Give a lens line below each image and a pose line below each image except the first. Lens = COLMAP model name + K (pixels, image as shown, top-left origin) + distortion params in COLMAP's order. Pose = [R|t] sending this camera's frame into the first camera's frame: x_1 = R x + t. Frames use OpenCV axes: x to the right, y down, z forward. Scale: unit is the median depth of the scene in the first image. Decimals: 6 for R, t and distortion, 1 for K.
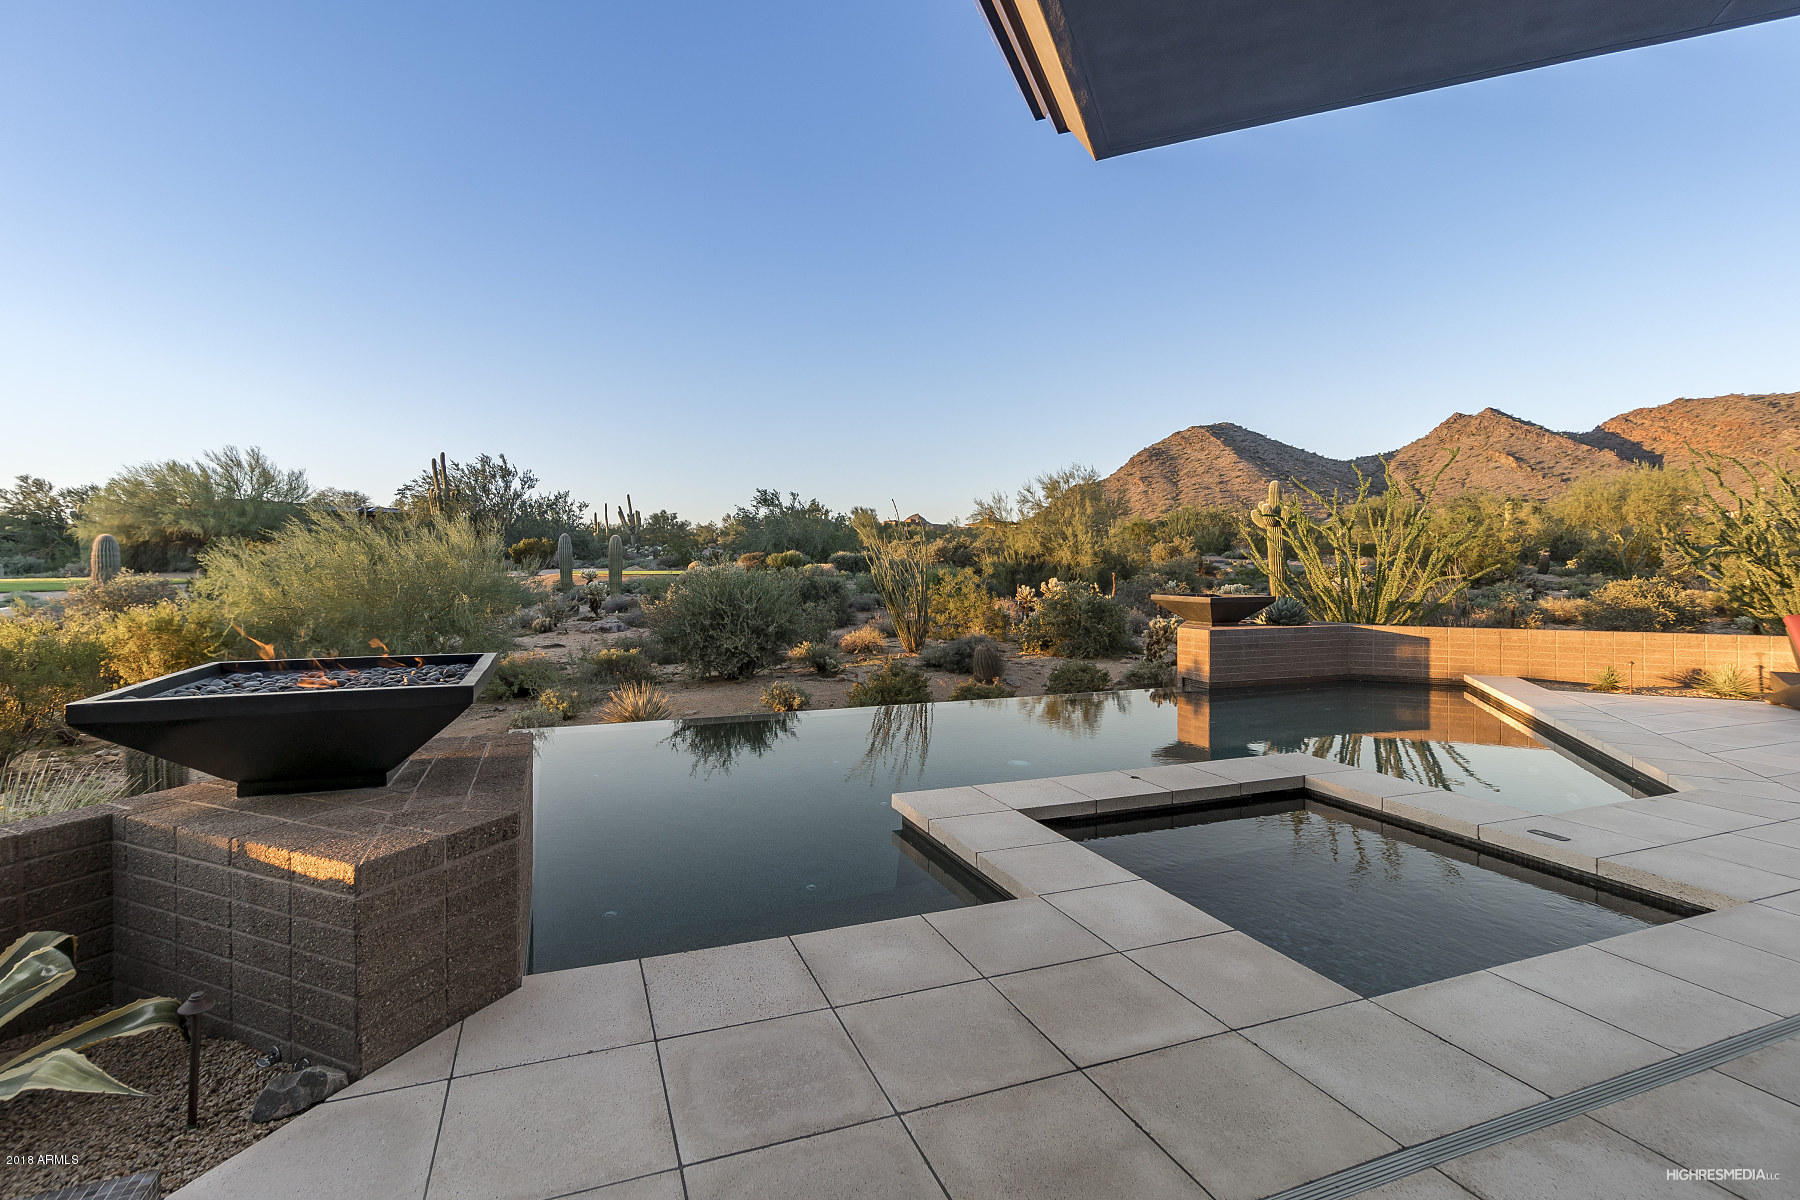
lens RADIAL K [[849.0, 0, 895.0], [0, 849.0, 544.2], [0, 0, 1]] dist [0.003546, 0.000349]
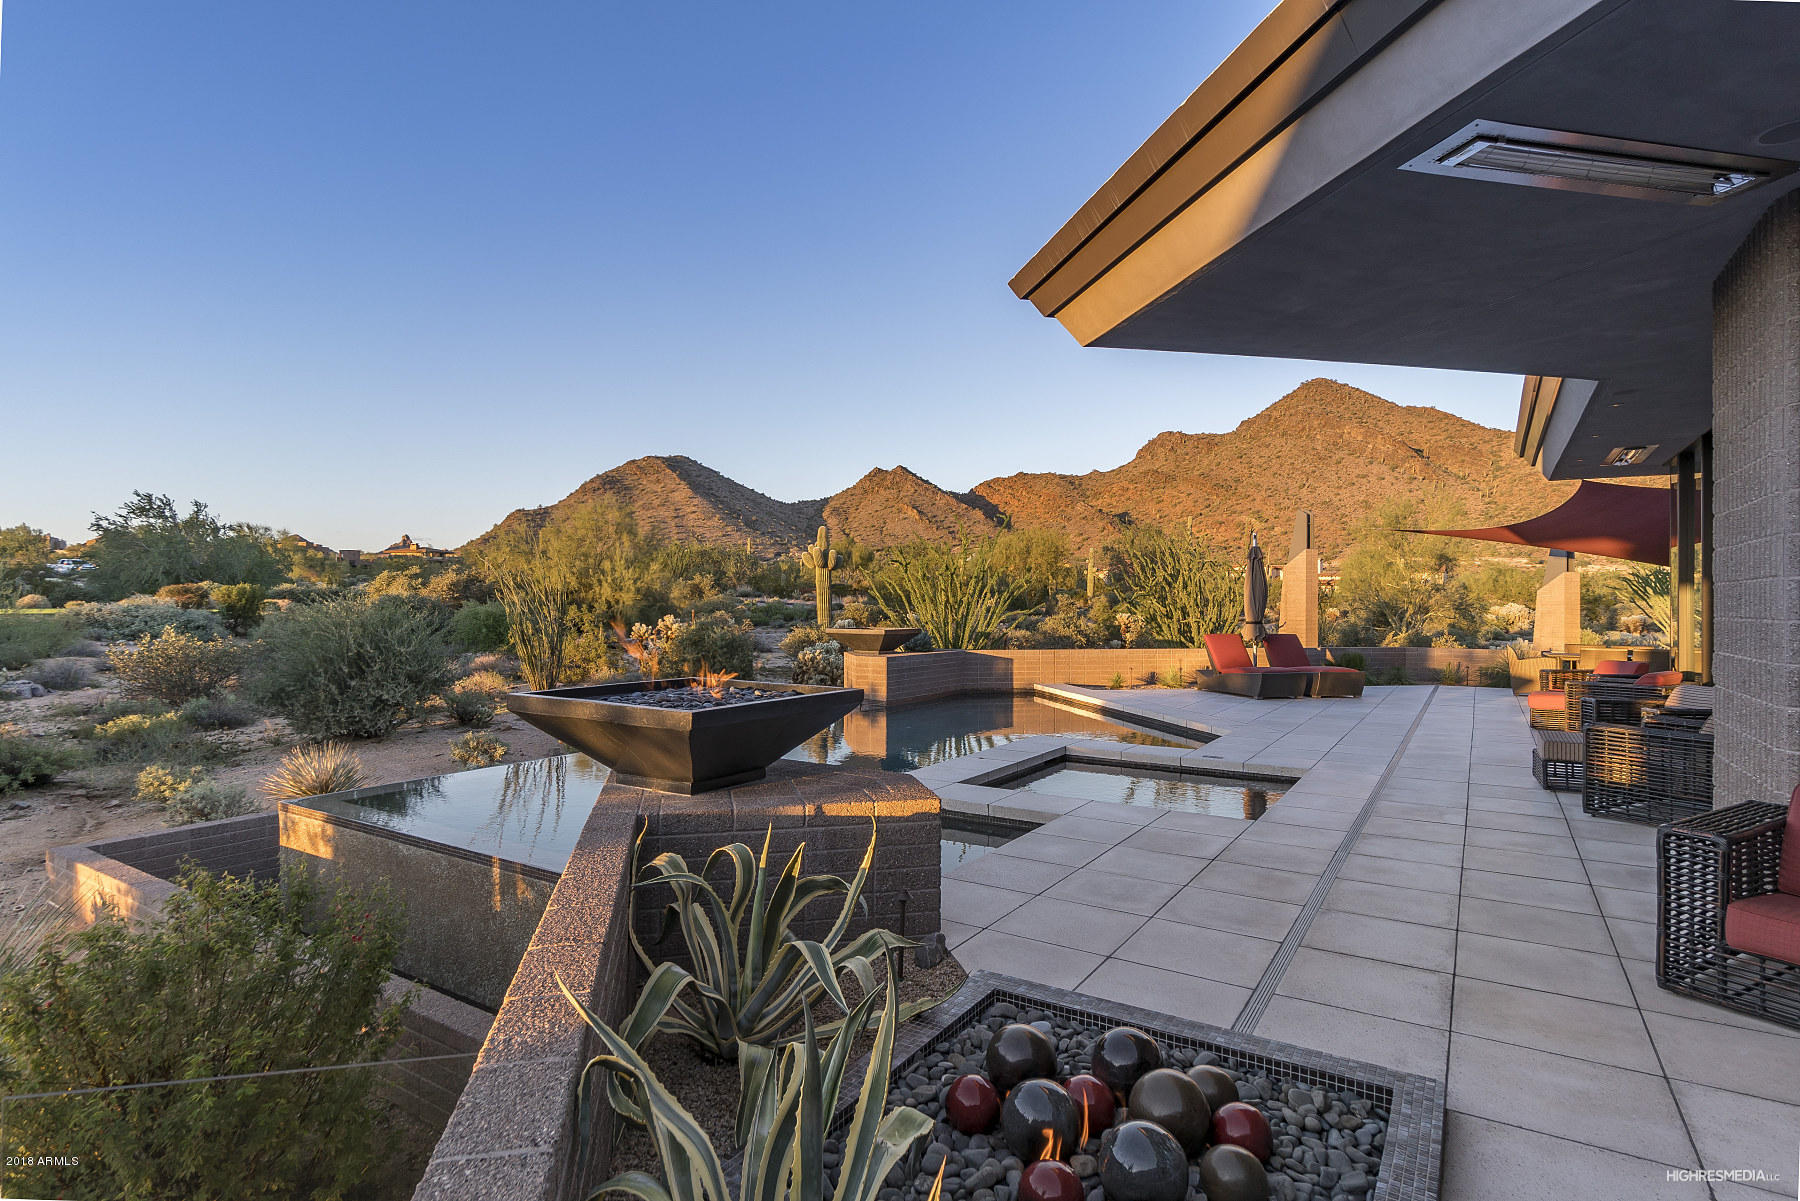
lens RADIAL K [[925.3, 0, 900.0], [0, 925.3, 600.5], [0, 0, 1]] dist [0.048125, 0.000306]
pose [[0.804751, 0.005034, 0.593592, -0.120740], [-0.018750, 0.999681, 0.016941, -0.000637], [-0.593317, -0.024763, 0.804588, -0.020991]]
